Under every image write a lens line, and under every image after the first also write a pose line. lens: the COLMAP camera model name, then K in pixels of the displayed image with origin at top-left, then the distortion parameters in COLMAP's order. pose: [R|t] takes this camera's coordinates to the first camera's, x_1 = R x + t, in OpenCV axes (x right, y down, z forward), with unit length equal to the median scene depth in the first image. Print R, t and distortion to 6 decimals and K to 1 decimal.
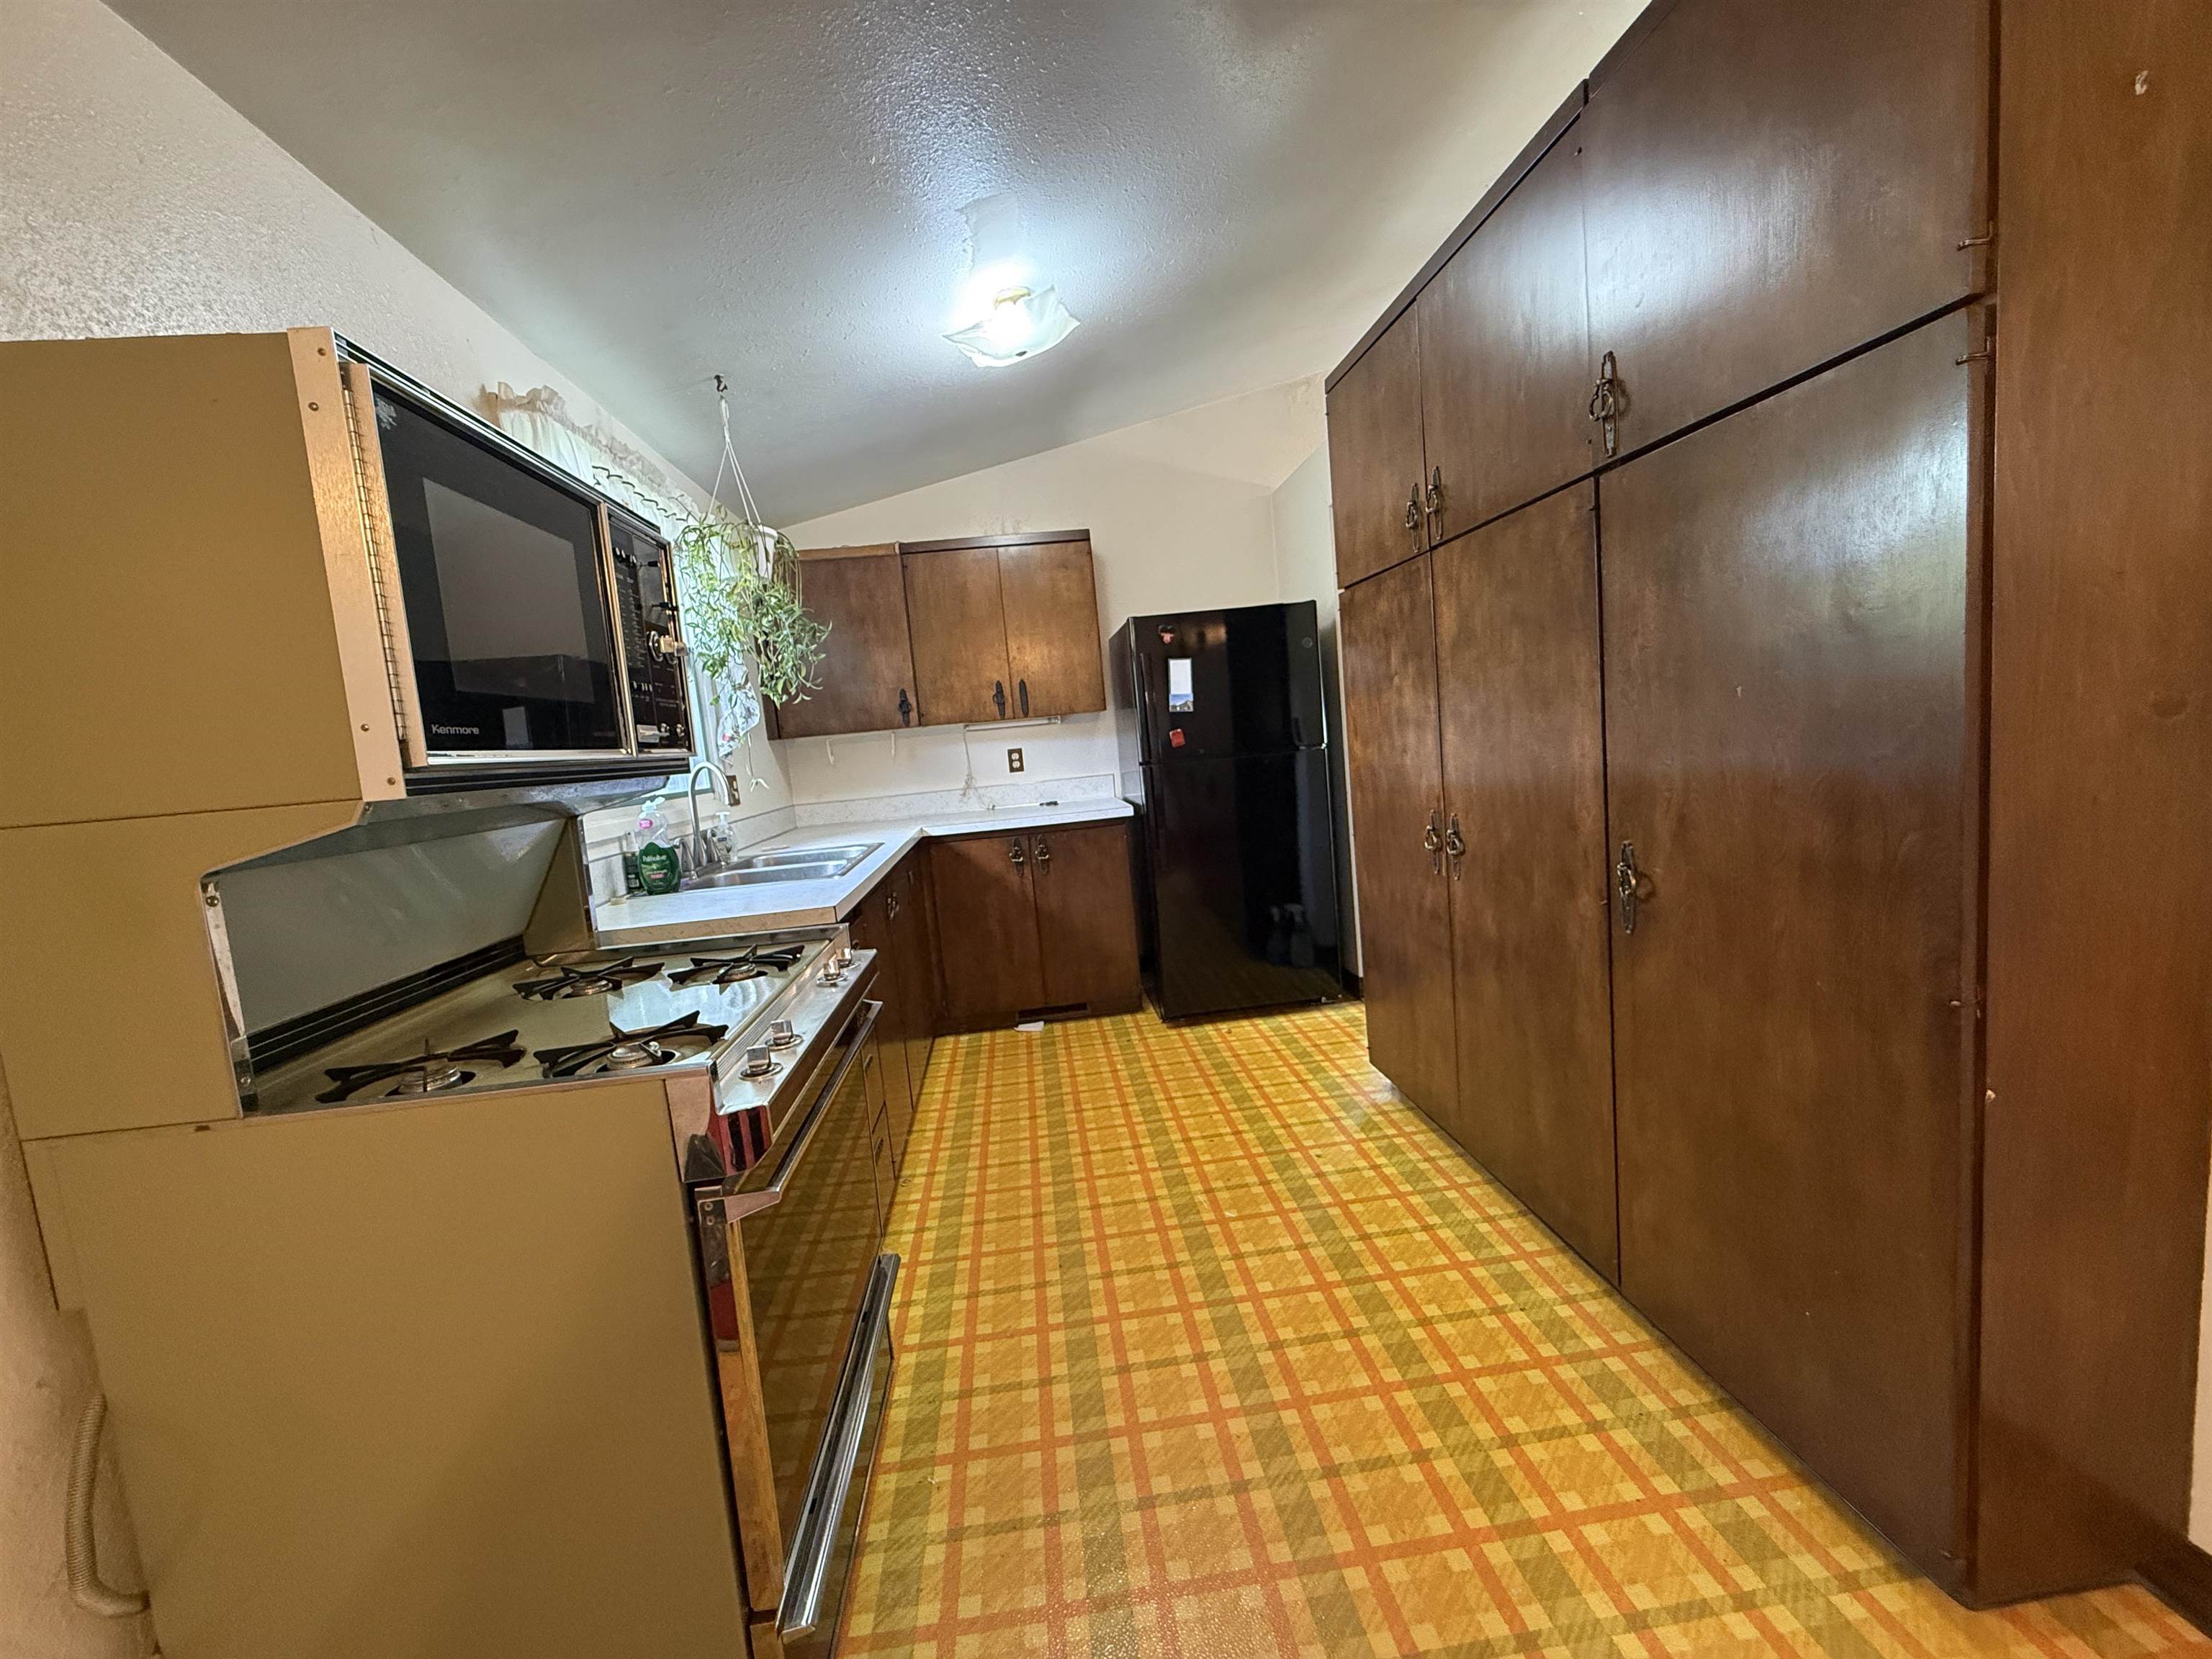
lens RADIAL K [[883.4, 0, 1106.0], [0, 883.4, 827.5], [0, 0, 1]] dist [-0.001831, 0.000588]
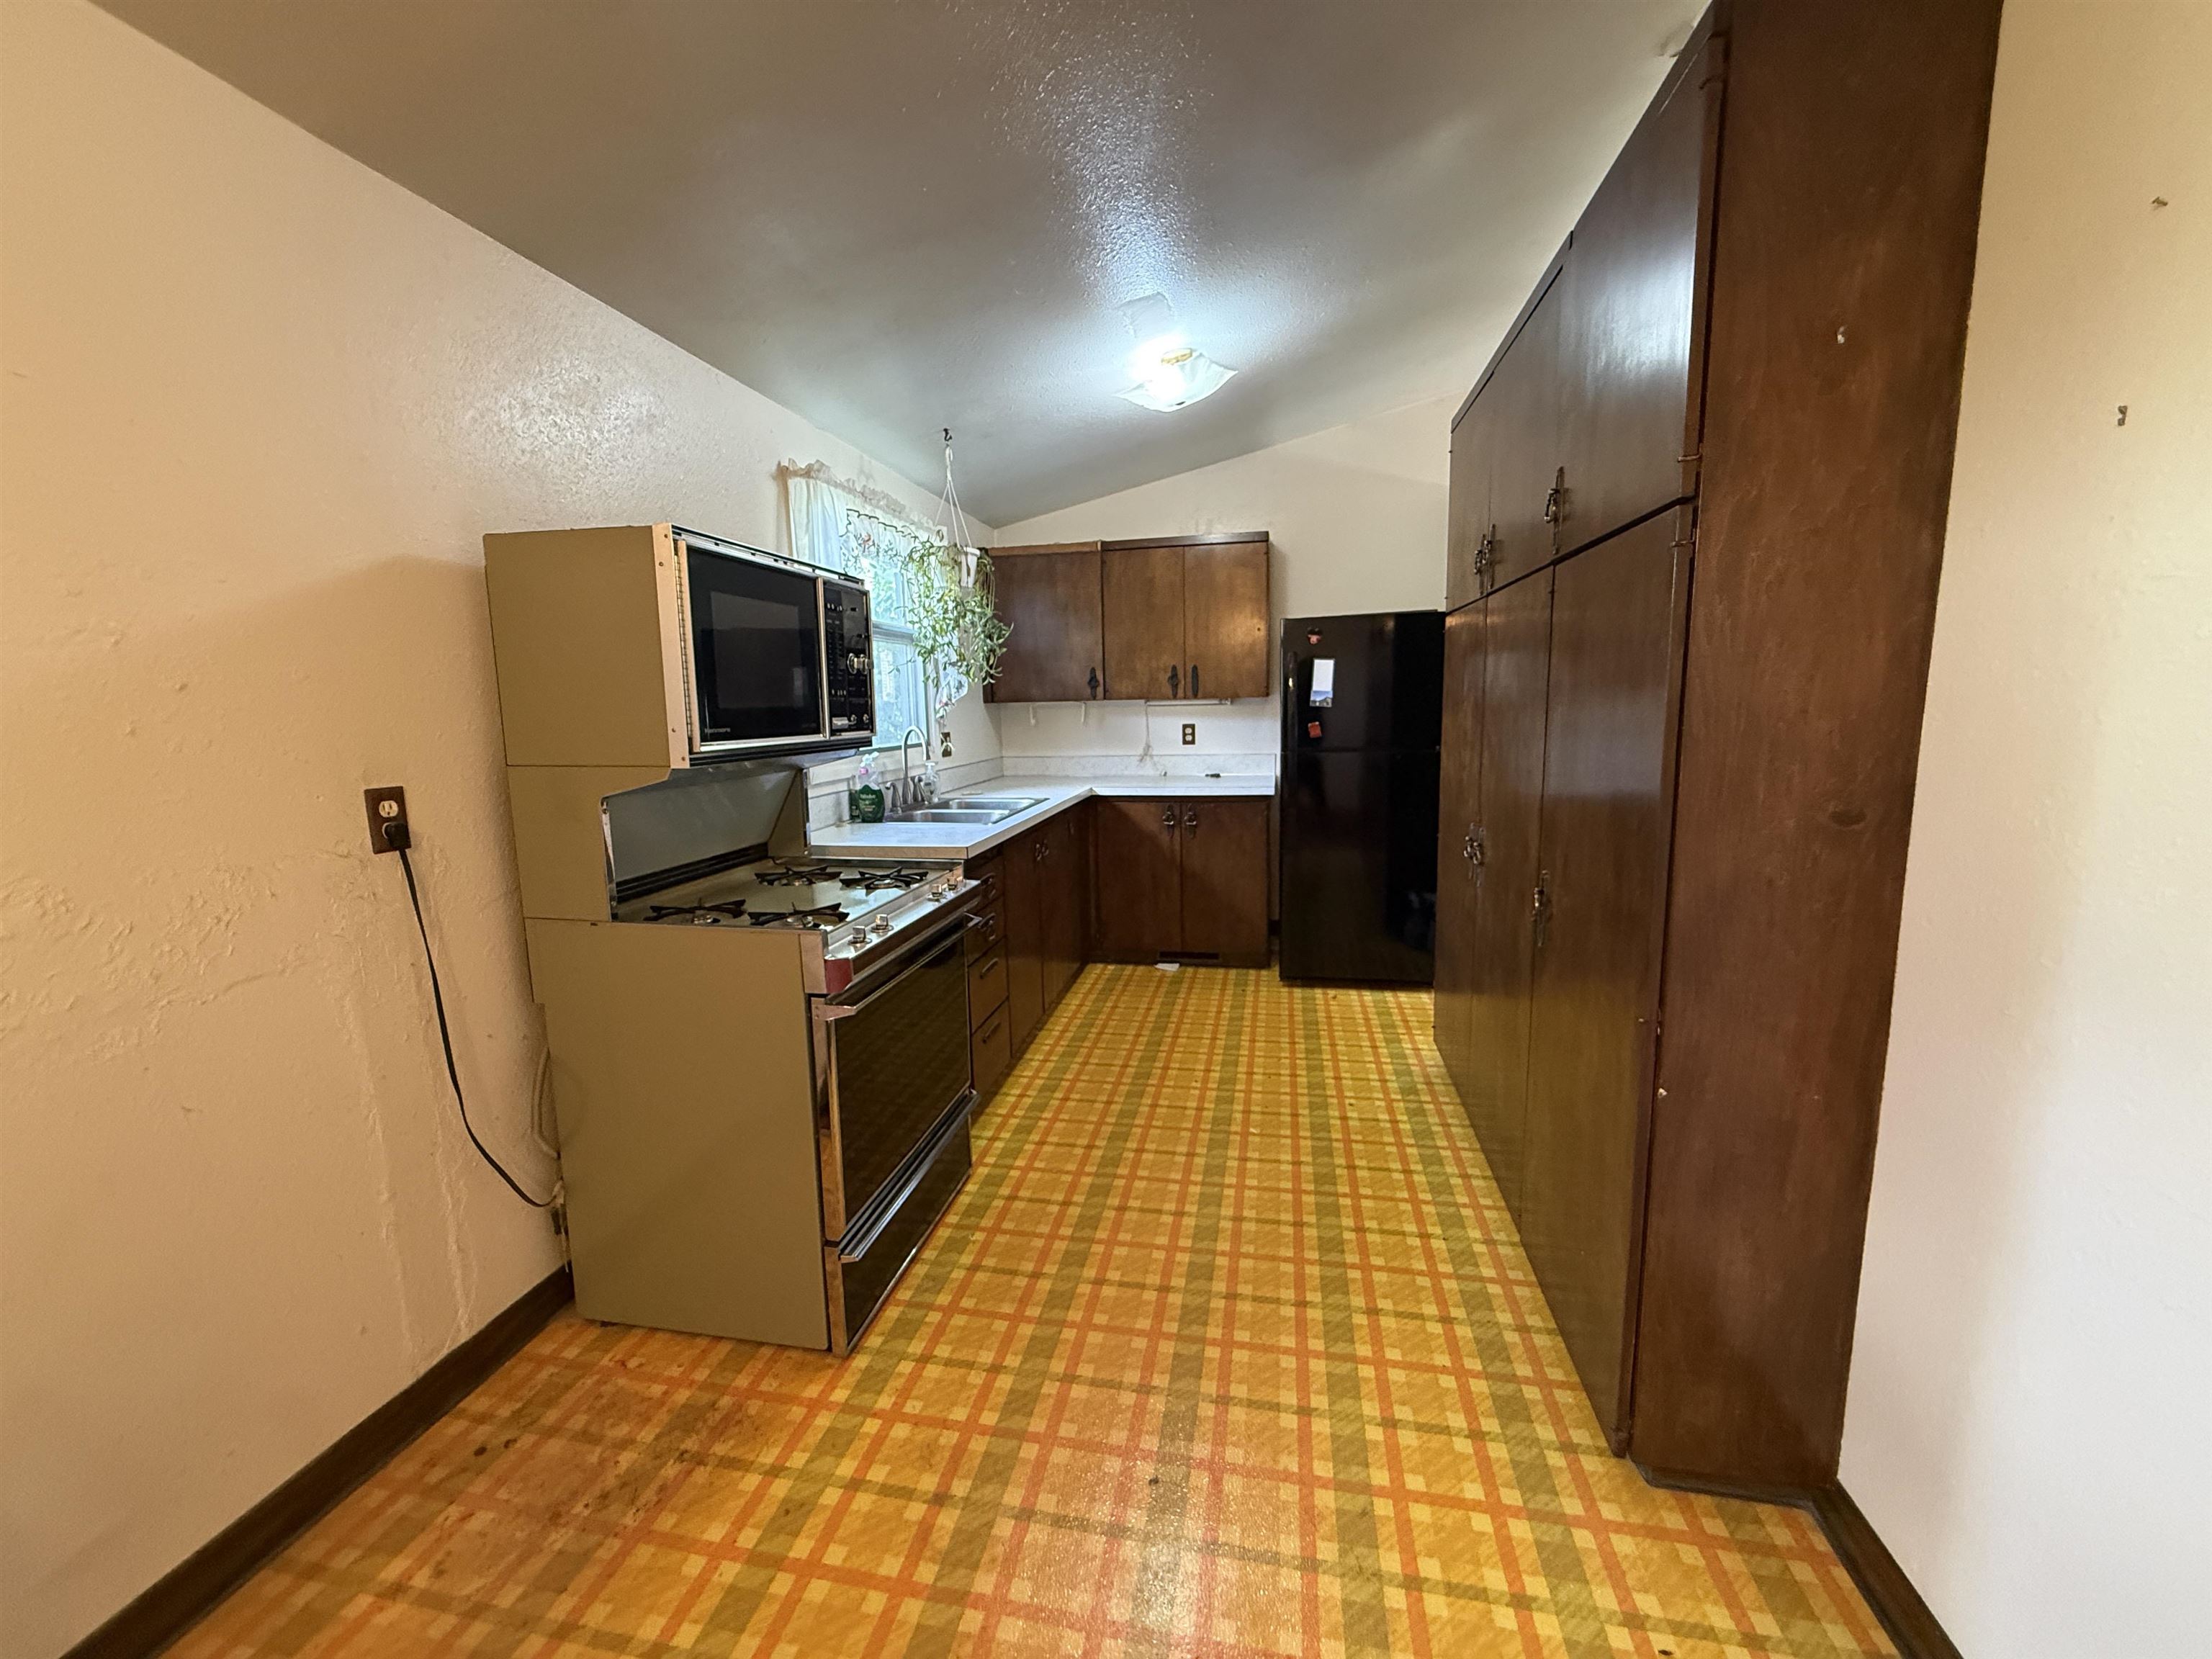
lens RADIAL K [[883.4, 0, 1106.1], [0, 883.4, 827.4], [0, 0, 1]] dist [-0.001831, 0.000588]
pose [[0.954827, 0.110605, -0.275810, 0.225394], [-0.095524, 0.993131, 0.067571, -0.044849], [0.281389, -0.038172, 0.958834, -0.215675]]
